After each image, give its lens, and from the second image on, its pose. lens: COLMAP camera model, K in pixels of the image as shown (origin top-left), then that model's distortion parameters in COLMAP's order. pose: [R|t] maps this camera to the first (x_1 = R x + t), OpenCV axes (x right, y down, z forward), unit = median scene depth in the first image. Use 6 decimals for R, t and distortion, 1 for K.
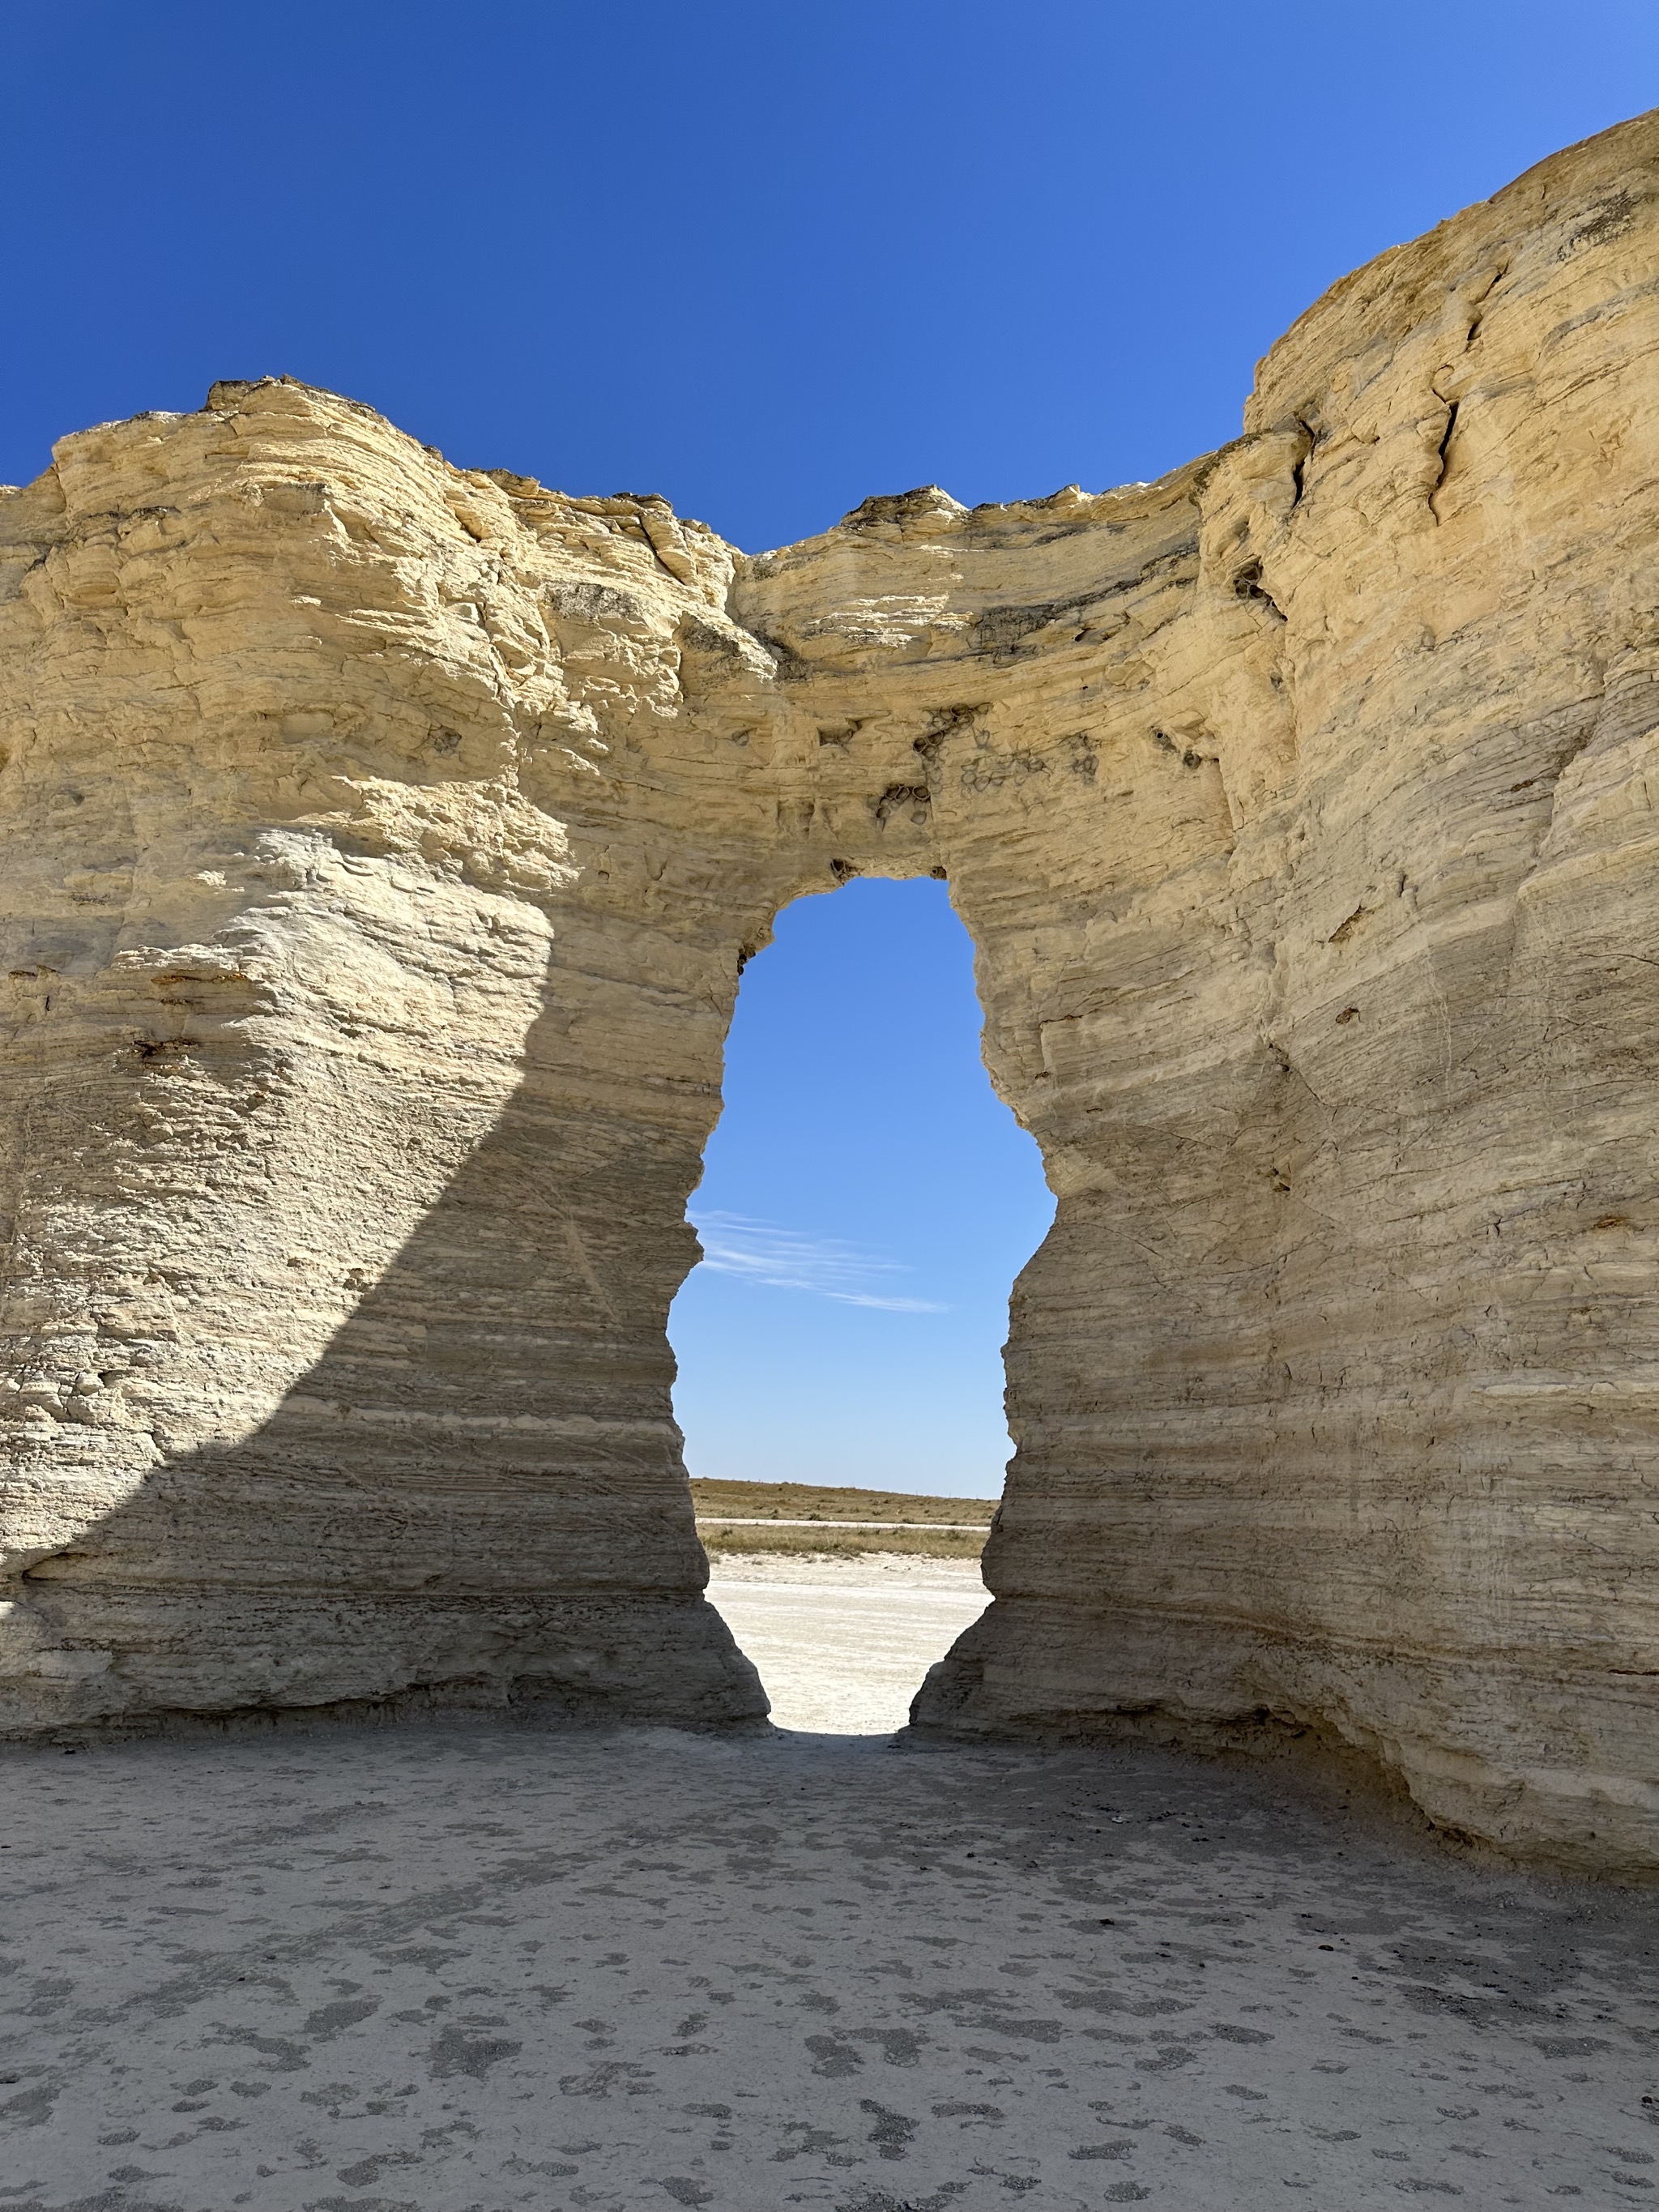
lens RADIAL K [[1526.4, 0, 830.6], [0, 1526.4, 1144.7], [0, 0, 1]] dist [0.127649, -0.206031]
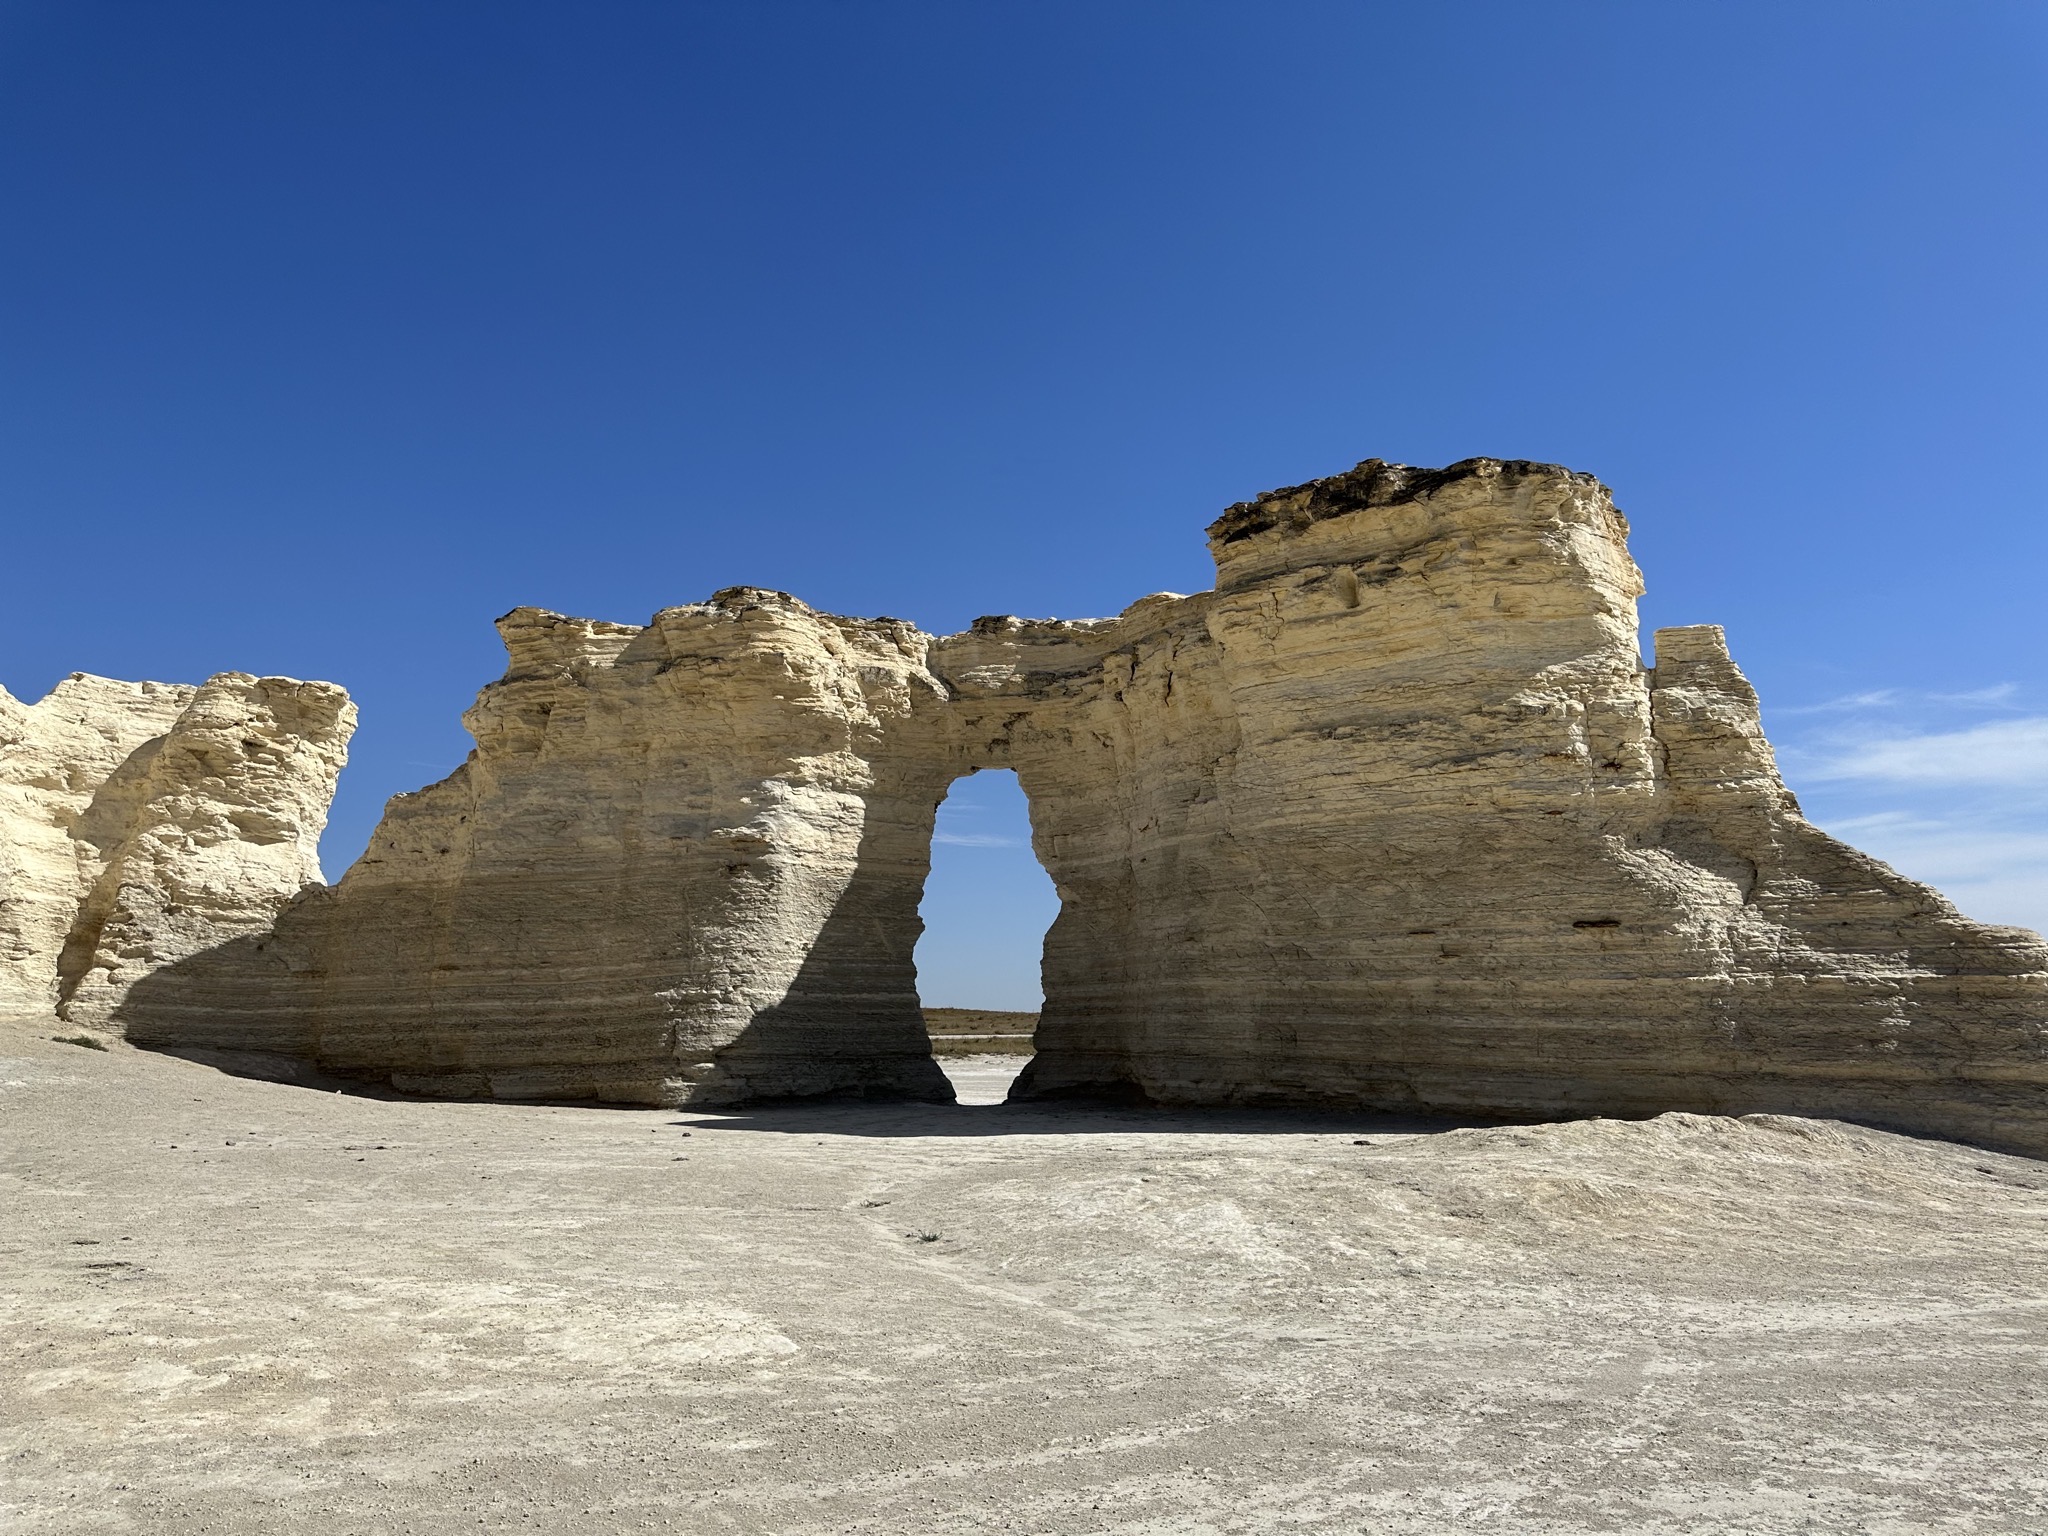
lens RADIAL K [[1413.4, 0, 1050.5], [0, 1413.4, 764.3], [0, 0, 1]] dist [0.127649, -0.206031]
pose [[0.995612, -0.020301, 0.091346, -0.091969], [0.015528, 0.998492, 0.052662, -0.350643], [-0.092278, -0.051012, 0.994426, -1.486879]]
